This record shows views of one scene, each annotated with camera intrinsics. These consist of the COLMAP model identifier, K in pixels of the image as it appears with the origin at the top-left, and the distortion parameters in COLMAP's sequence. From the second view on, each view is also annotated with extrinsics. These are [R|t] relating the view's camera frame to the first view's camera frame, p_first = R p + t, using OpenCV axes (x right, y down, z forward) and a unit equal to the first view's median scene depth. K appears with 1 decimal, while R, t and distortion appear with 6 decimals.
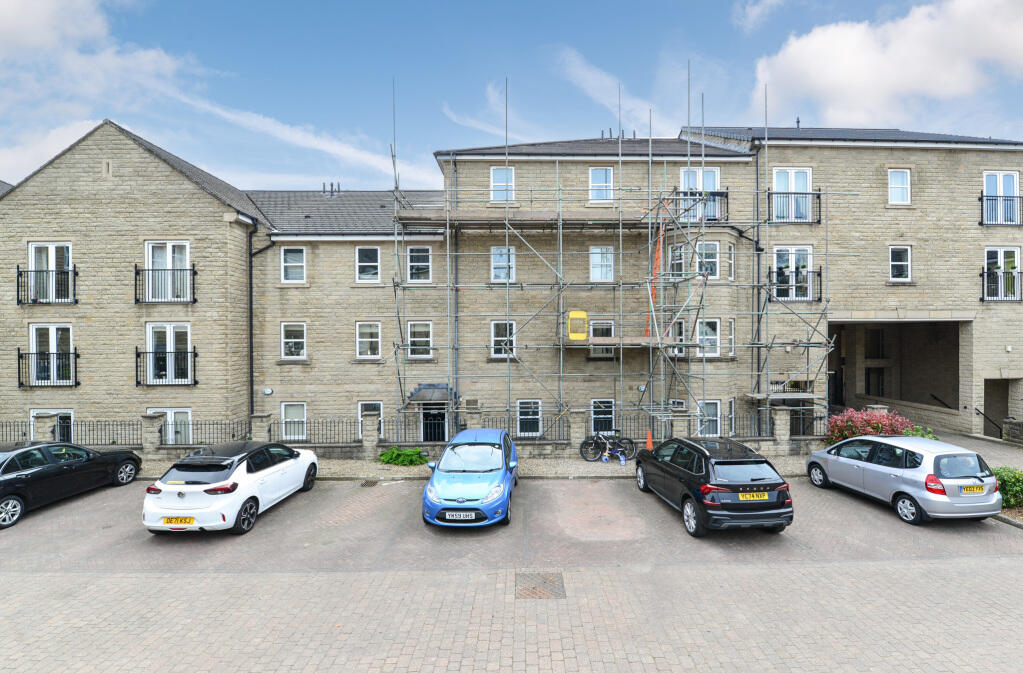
lens RADIAL K [[379.2, 0, 513.0], [0, 379.2, 360.7], [0, 0, 1]] dist [-0.008293, -0.000078]
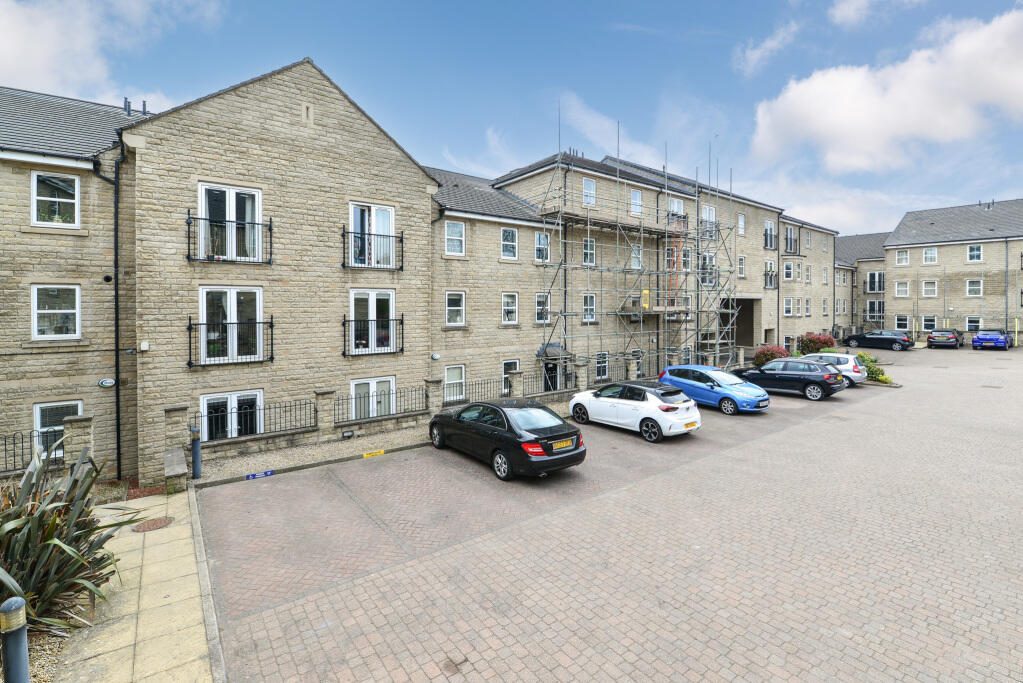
lens RADIAL K [[432.1, 0, 422.3], [0, 432.1, 341.0], [0, 0, 1]] dist [-0.001532, -0.000185]
pose [[0.860817, -0.036286, 0.507619, -1.361498], [0.029784, 0.999337, 0.020927, 0.011690], [-0.508042, -0.002896, 0.861327, -0.018835]]
